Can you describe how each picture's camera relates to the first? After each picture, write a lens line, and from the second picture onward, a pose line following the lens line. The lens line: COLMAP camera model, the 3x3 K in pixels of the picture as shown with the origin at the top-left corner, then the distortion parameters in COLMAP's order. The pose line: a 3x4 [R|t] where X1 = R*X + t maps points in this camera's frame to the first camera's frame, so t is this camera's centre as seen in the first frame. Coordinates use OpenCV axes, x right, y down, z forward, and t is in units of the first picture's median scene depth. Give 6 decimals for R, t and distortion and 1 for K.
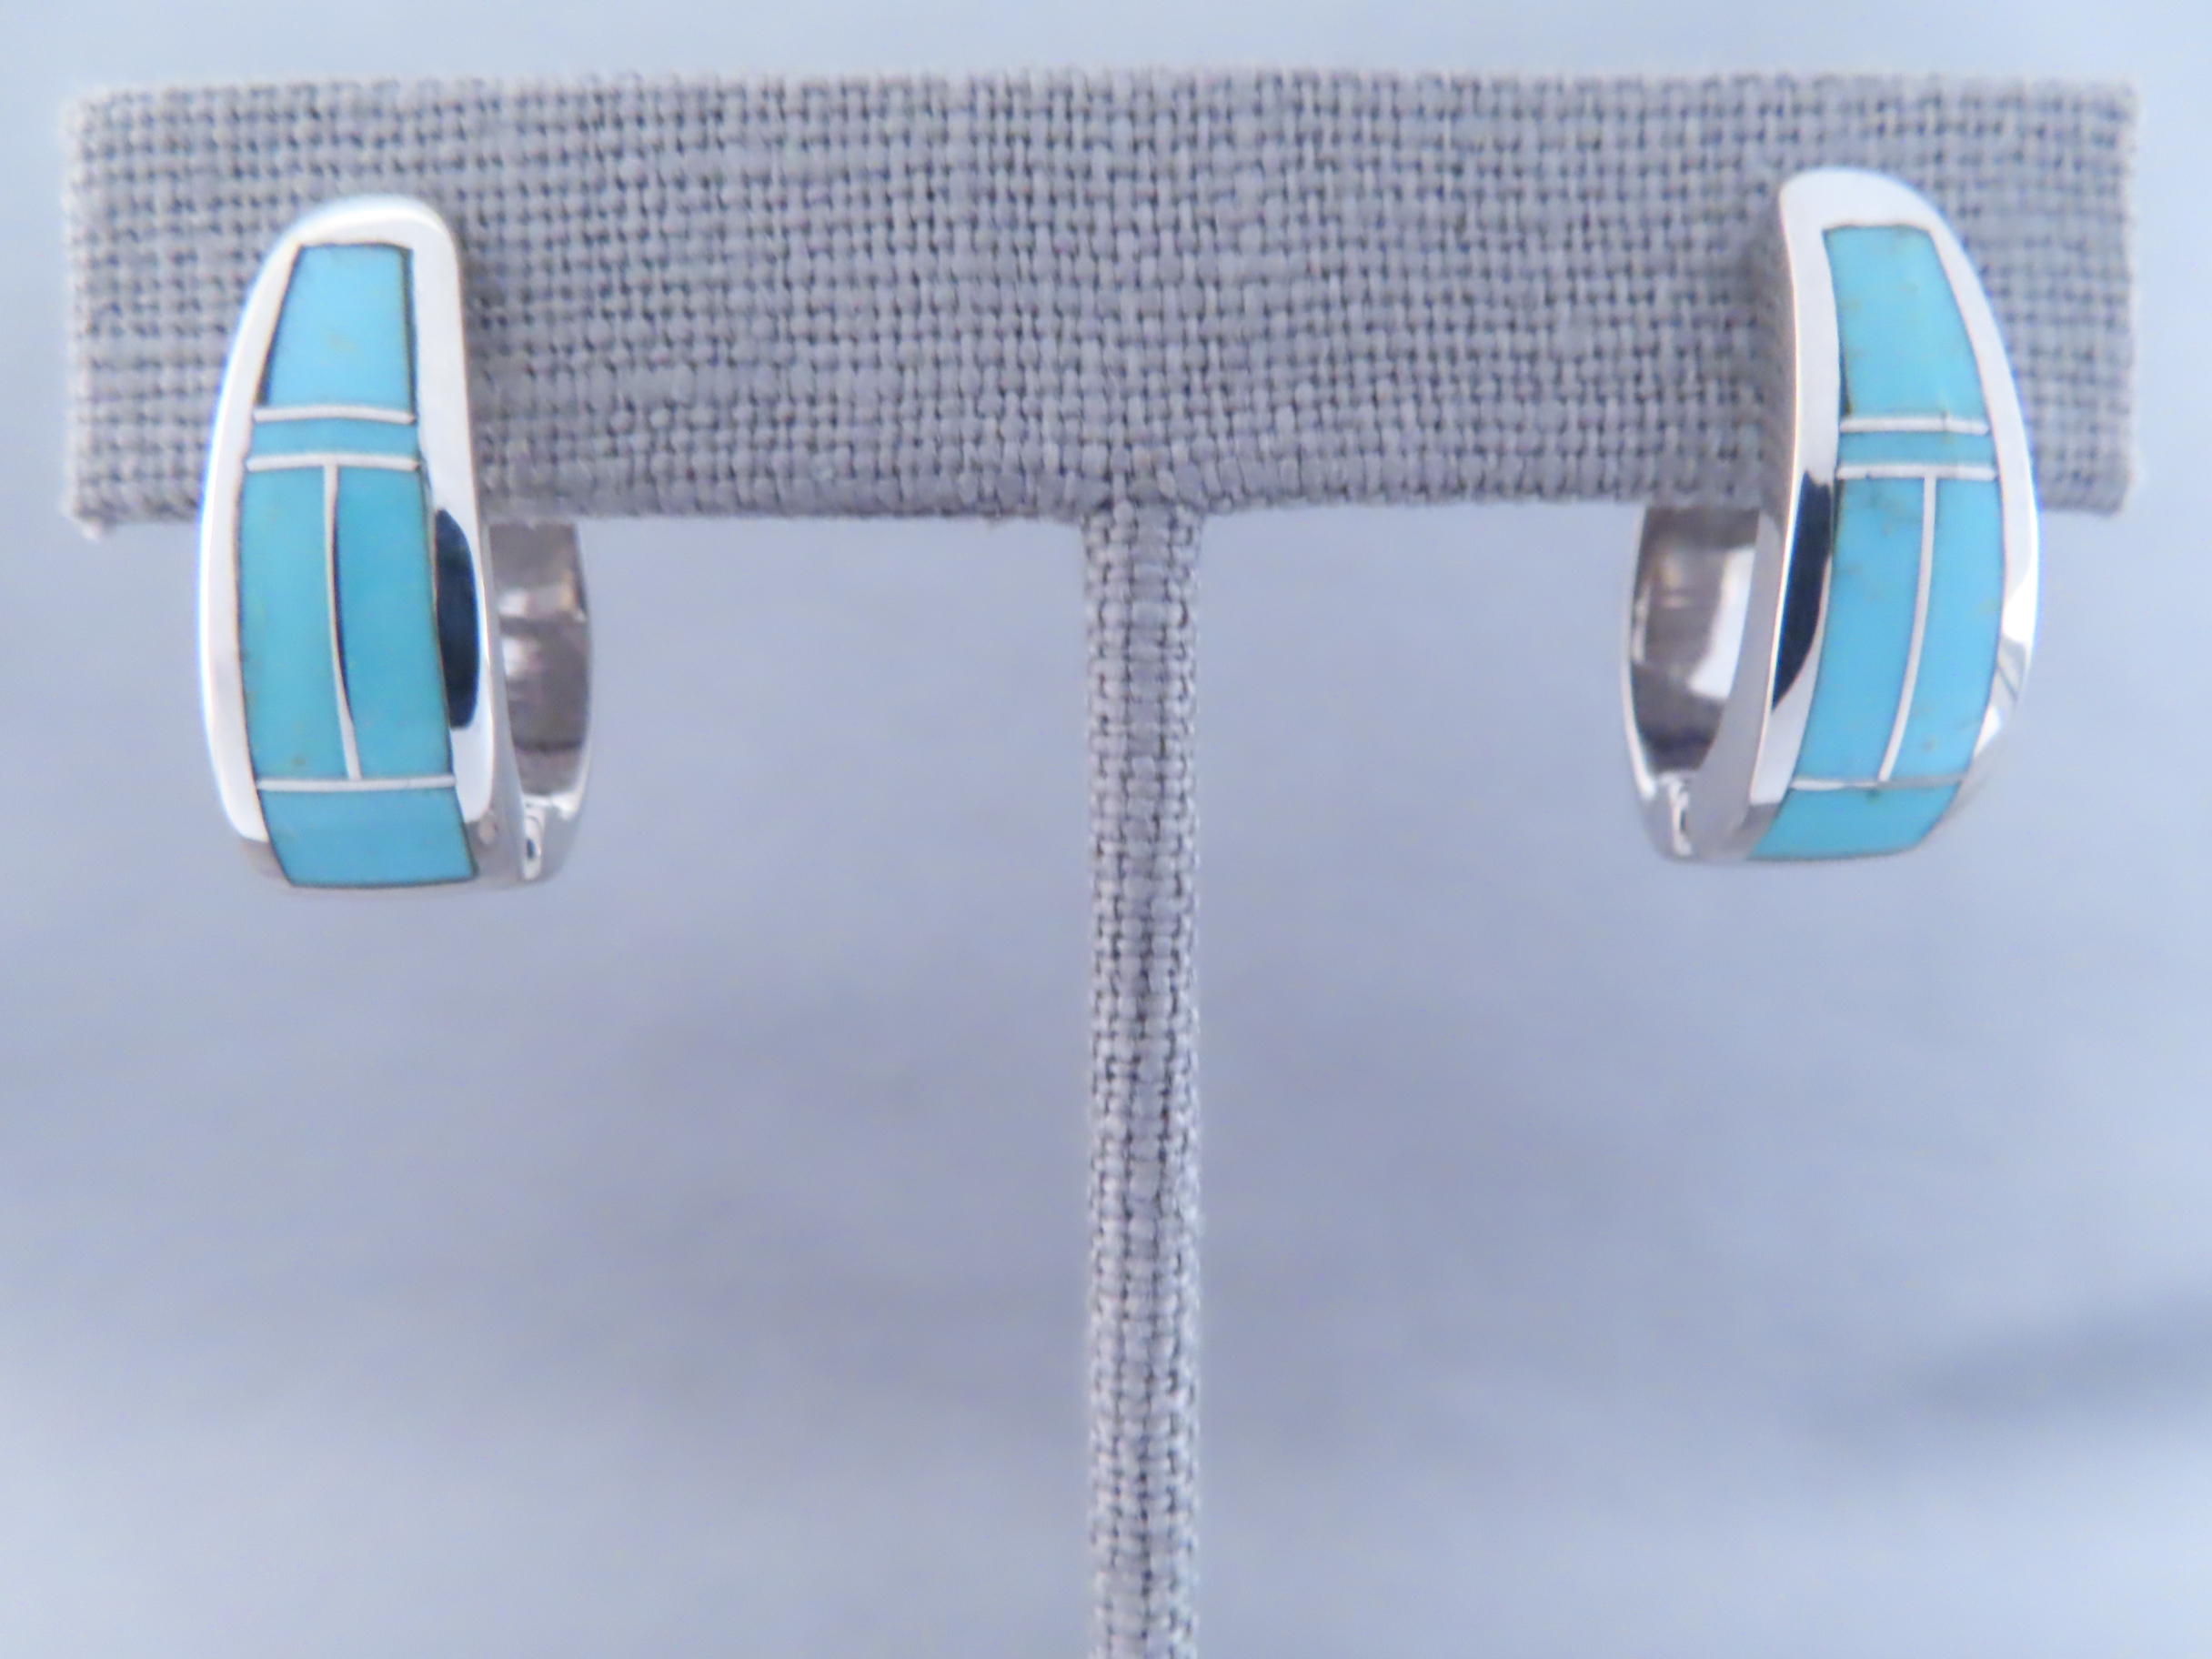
lens RADIAL K [[1756.8, 0, 1108.8], [0, 1756.8, 825.1], [0, 0, 1]] dist [0.002266, -0.034091]
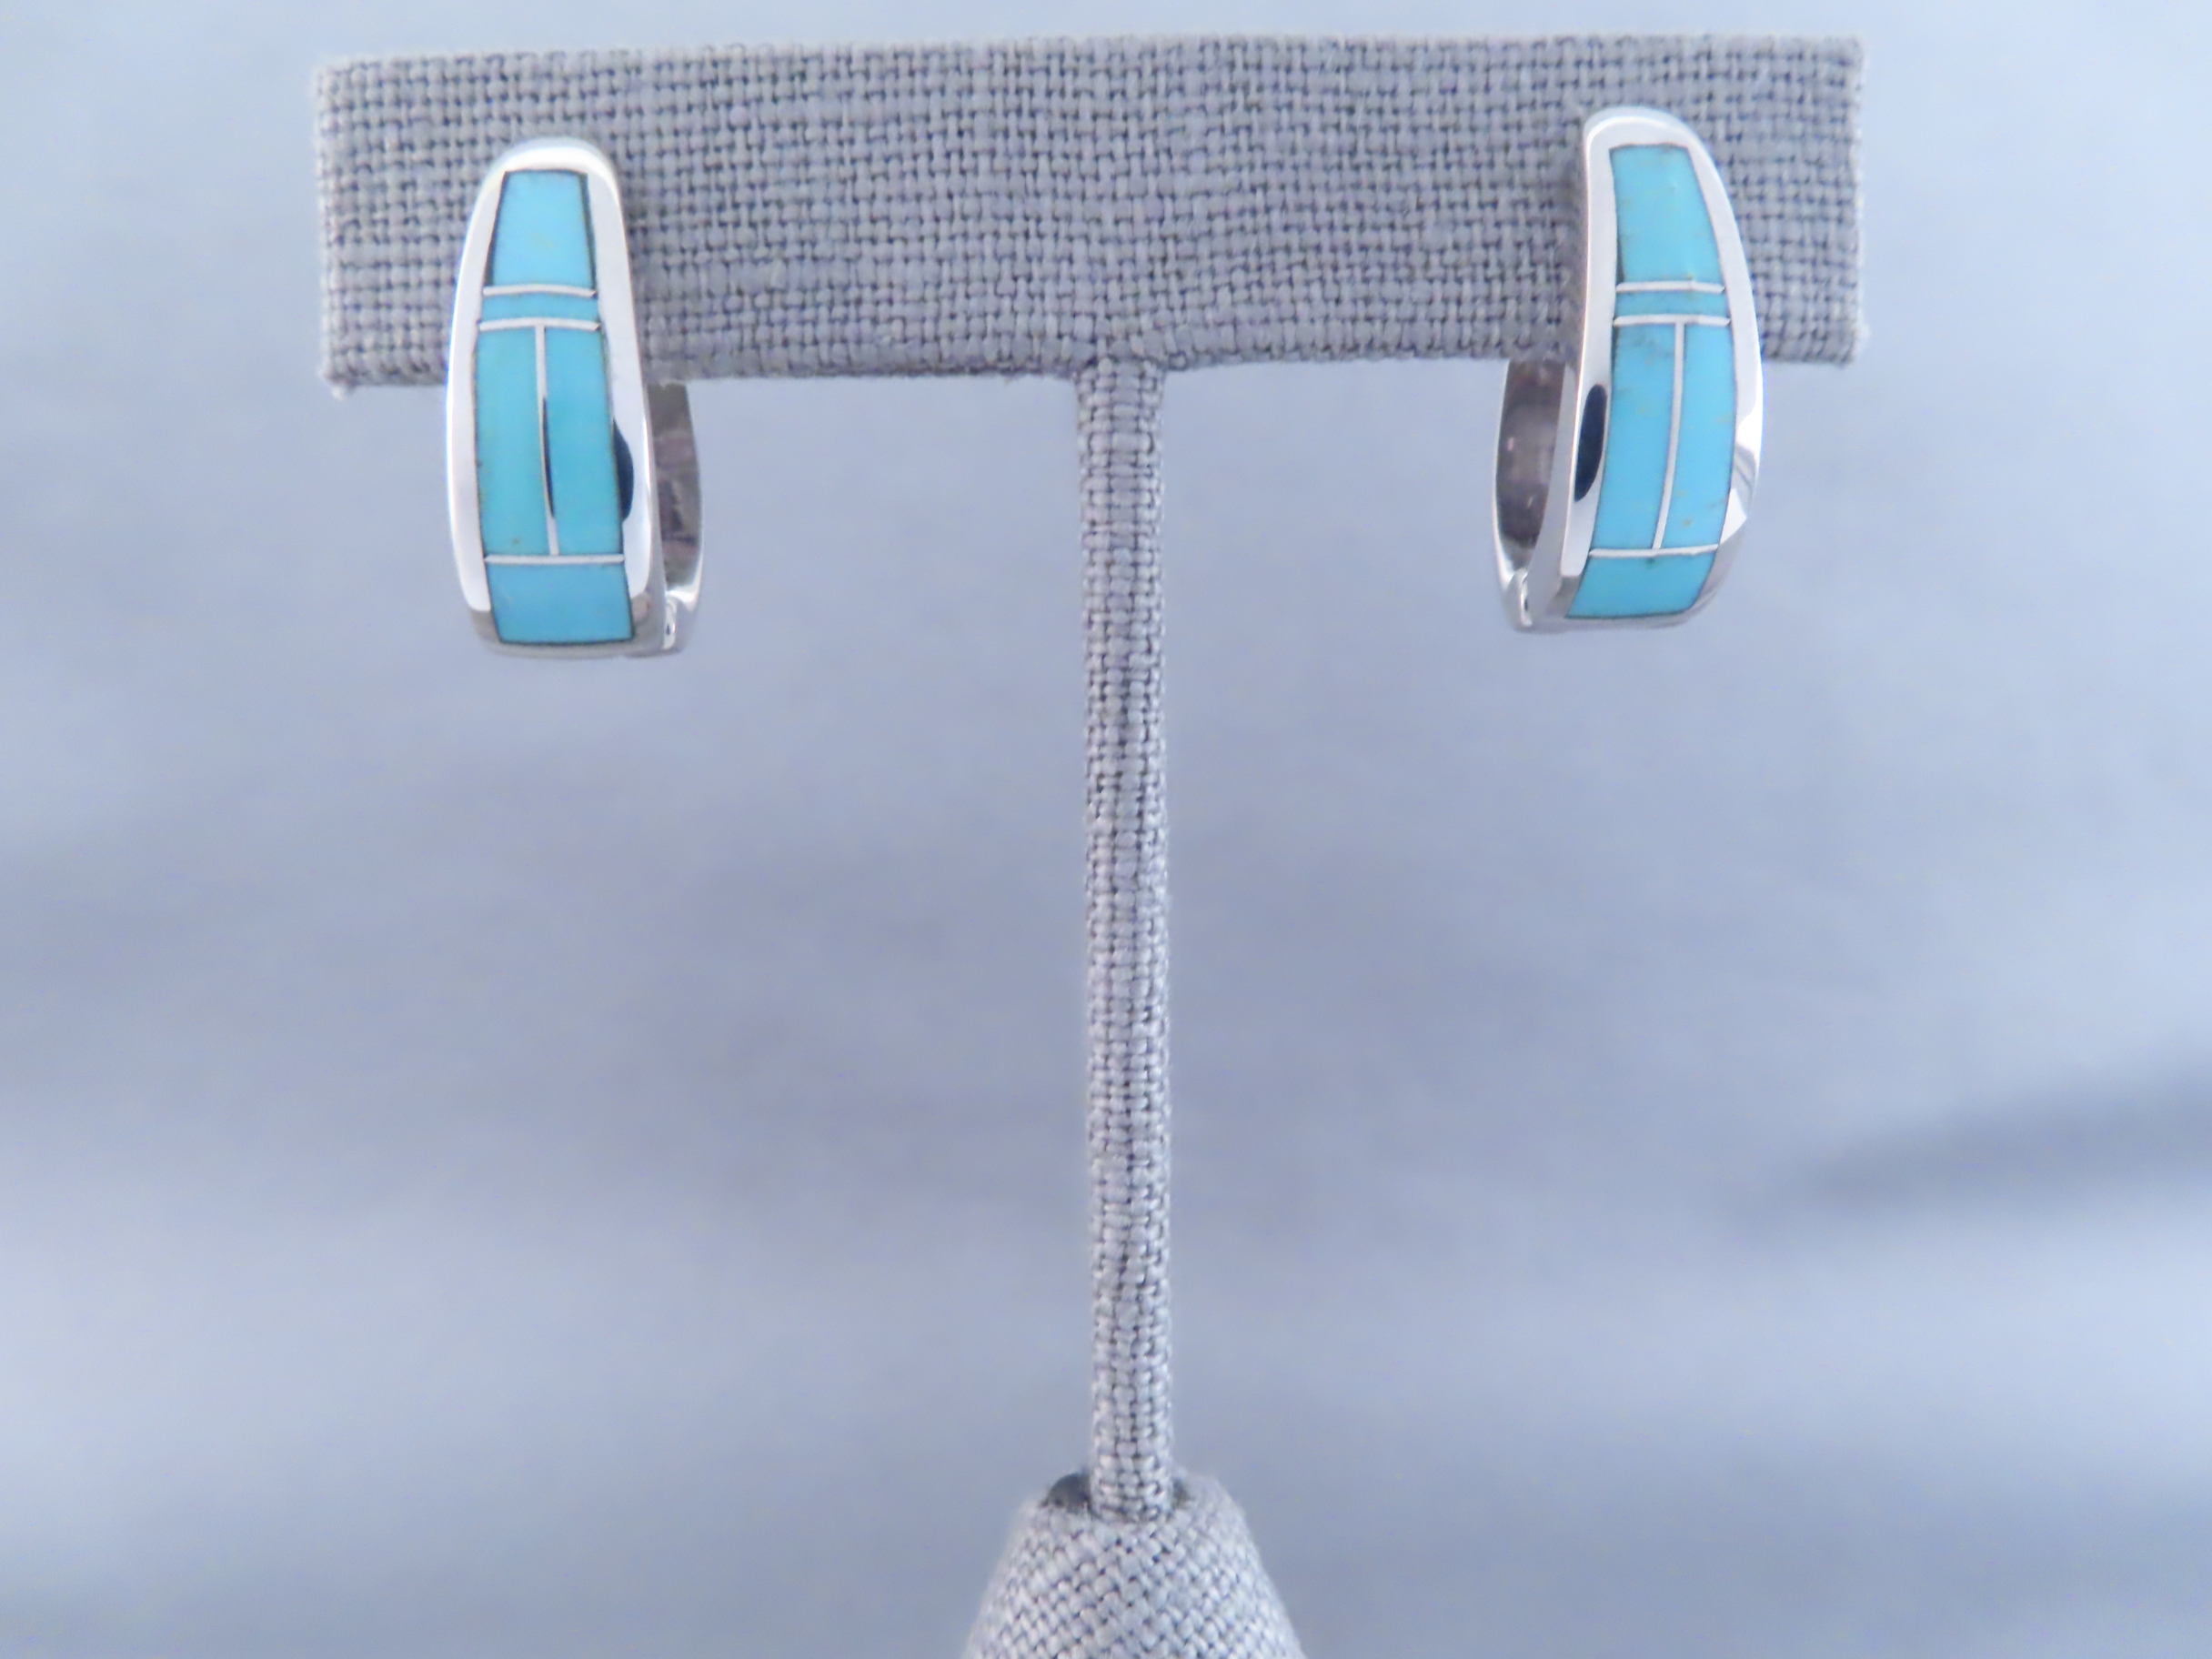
lens RADIAL K [[1756.8, 0, 1100.8], [0, 1756.8, 836.6], [0, 0, 1]] dist [0.002266, -0.034091]
pose [[0.999949, -0.010034, -0.001458, 0.003073], [0.010057, 0.999820, 0.016071, 0.161436], [0.001296, -0.016085, 0.999870, -0.358721]]
